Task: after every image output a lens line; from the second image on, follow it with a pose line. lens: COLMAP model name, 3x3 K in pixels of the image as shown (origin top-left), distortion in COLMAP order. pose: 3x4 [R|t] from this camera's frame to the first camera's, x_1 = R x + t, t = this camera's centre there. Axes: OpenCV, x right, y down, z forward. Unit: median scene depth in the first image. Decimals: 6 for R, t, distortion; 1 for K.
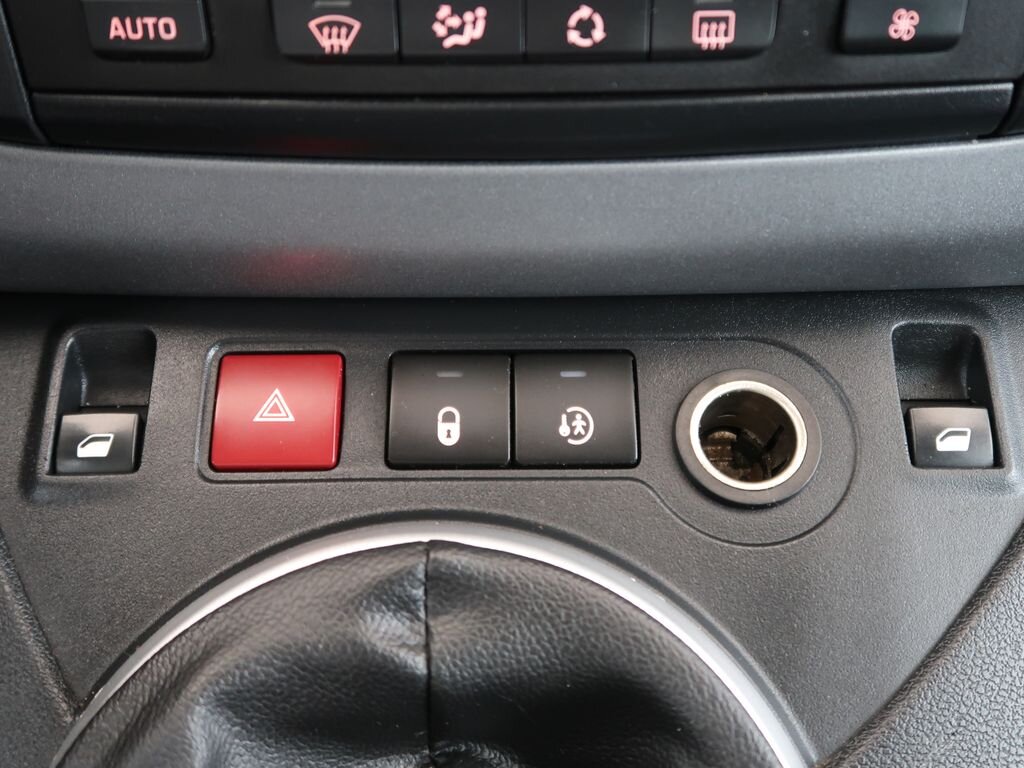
lens RADIAL K [[1057.8, 0, 512.0], [0, 1057.8, 384.0], [0, 0, 1]] dist [0.002613, 0.009904]
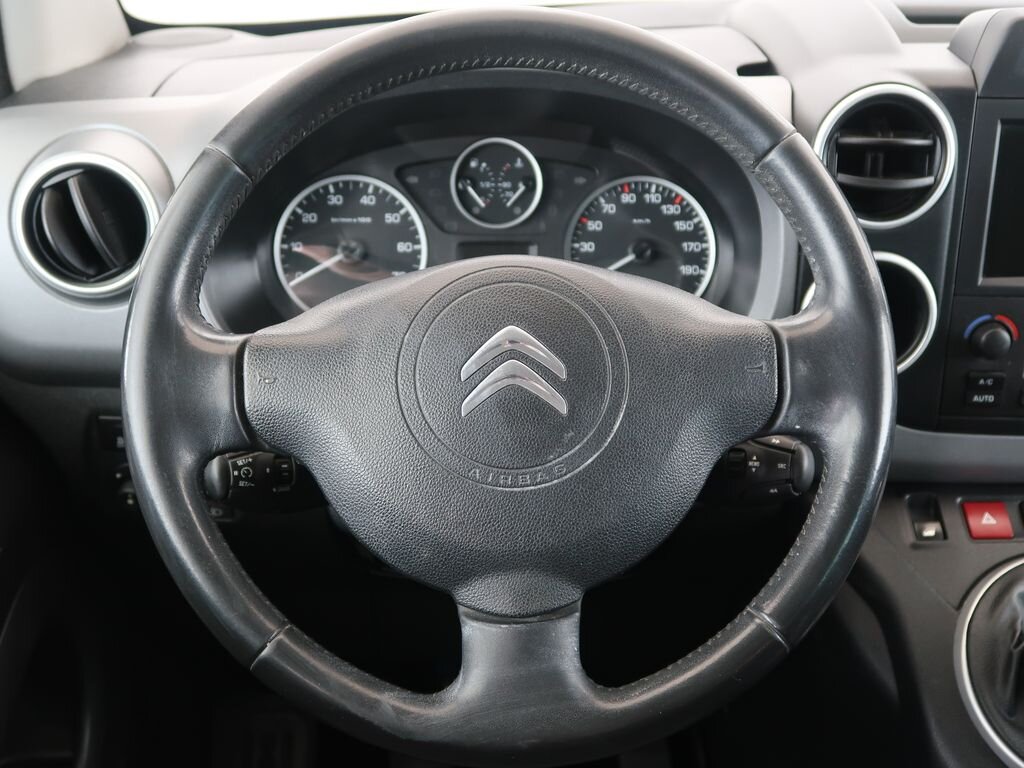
lens RADIAL K [[1326.9, 0, 512.0], [0, 1326.9, 384.0], [0, 0, 1]] dist [0.006051, -0.014120]
pose [[0.999013, 0.000469, 0.044417, -2.038506], [0.011428, 0.963574, -0.267198, 0.752082], [-0.042925, 0.267442, 0.962617, -3.083083]]
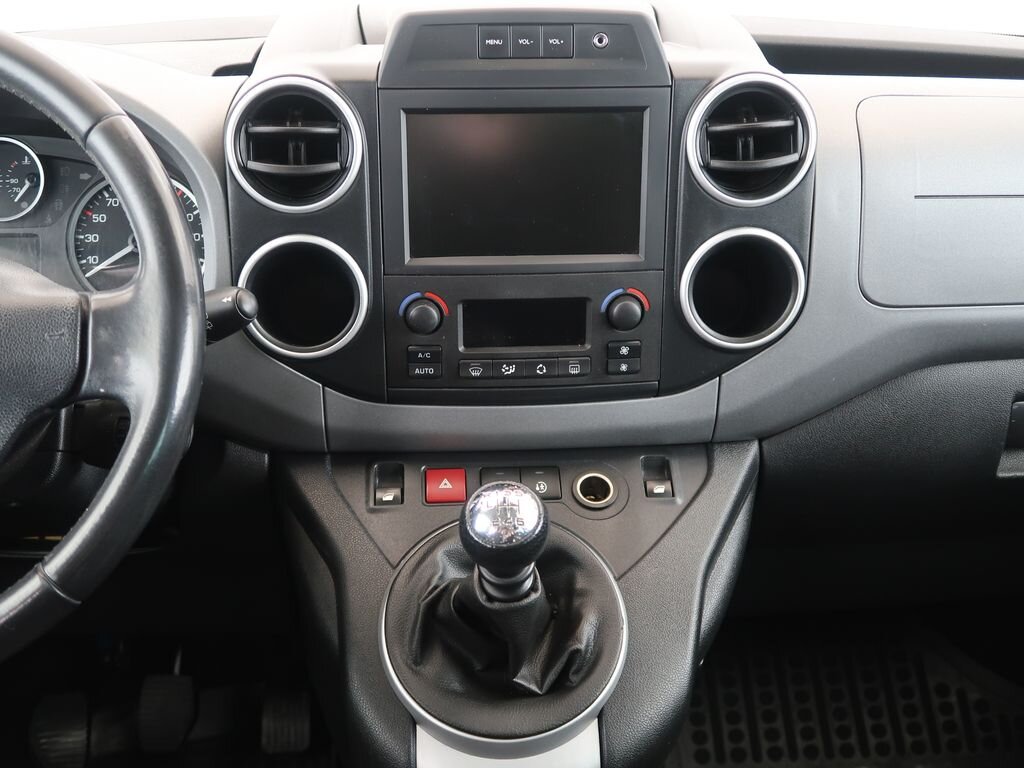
lens RADIAL K [[1206.8, 0, 512.0], [0, 1206.8, 384.0], [0, 0, 1]] dist [0.000020, -0.020759]
pose [[0.997525, -0.014097, 0.068887, -0.322864], [0.032820, 0.959773, -0.278853, 0.889416], [-0.062185, 0.280424, 0.957860, -3.028000]]
